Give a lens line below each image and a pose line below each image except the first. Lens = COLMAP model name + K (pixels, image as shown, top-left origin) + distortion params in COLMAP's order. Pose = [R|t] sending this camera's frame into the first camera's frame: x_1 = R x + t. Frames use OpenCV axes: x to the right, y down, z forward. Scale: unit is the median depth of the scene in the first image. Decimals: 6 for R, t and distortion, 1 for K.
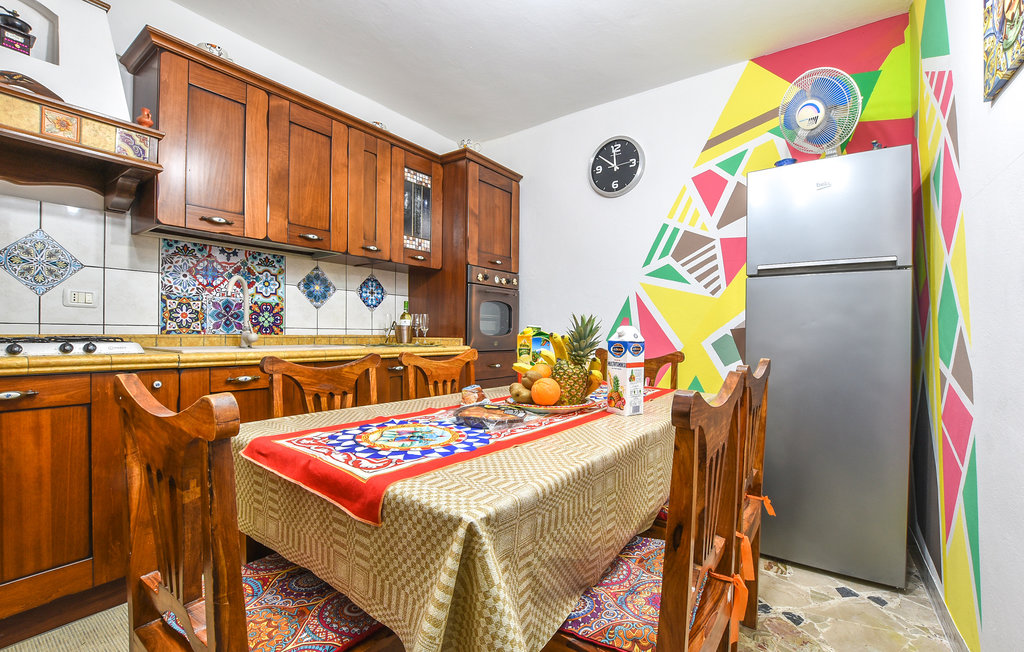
lens RADIAL K [[453.1, 0, 511.9], [0, 453.1, 338.7], [0, 0, 1]] dist [-0.039659, 0.009138]
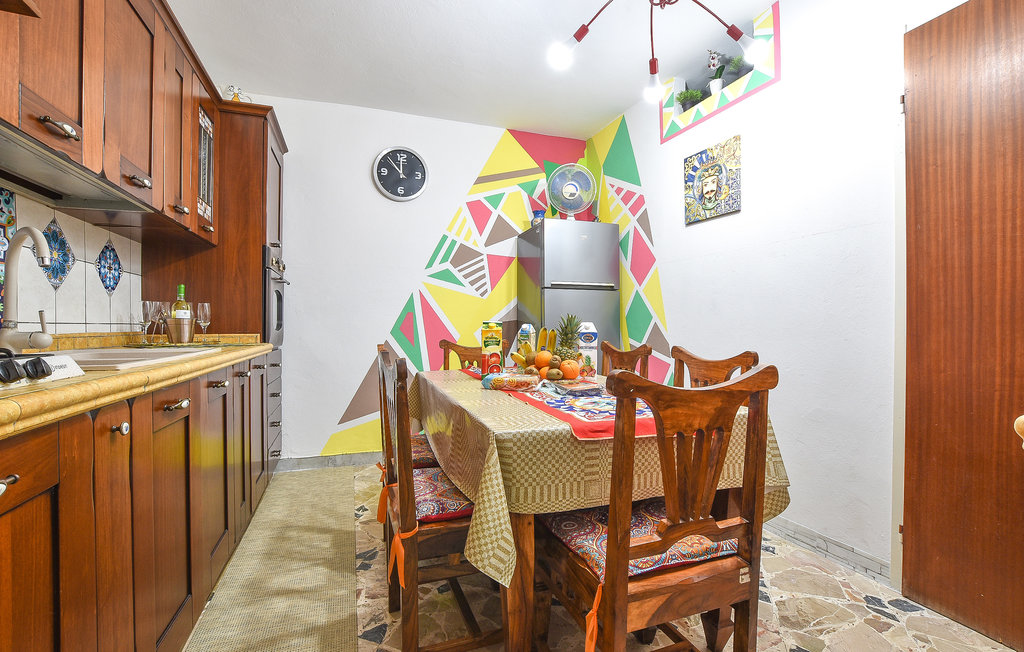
lens RADIAL K [[453.1, 0, 511.9], [0, 453.1, 338.7], [0, 0, 1]] dist [-0.039659, 0.009138]
pose [[0.568023, -0.030916, 0.822431, -0.601302], [0.013501, 0.999510, 0.028248, -0.010689], [-0.822902, -0.004942, 0.568162, 0.177714]]
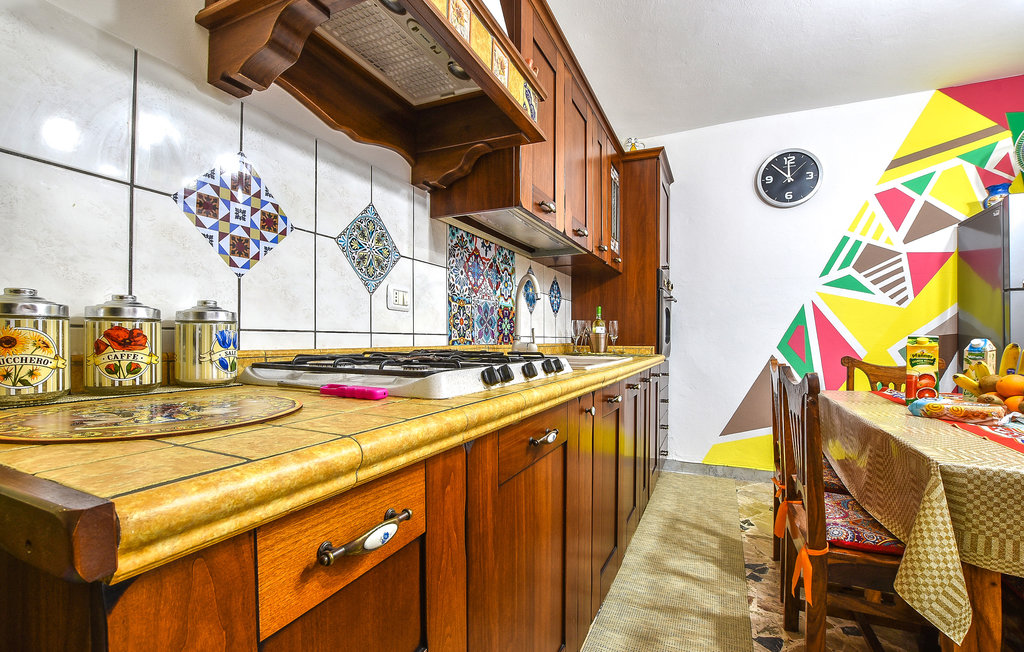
lens RADIAL K [[453.1, 0, 511.9], [0, 453.1, 338.7], [0, 0, 1]] dist [-0.039659, 0.009138]
pose [[0.981118, -0.002792, 0.193389, -0.670796], [0.004641, 0.999948, -0.009105, -0.011410], [-0.193353, 0.009831, 0.981080, 0.147709]]
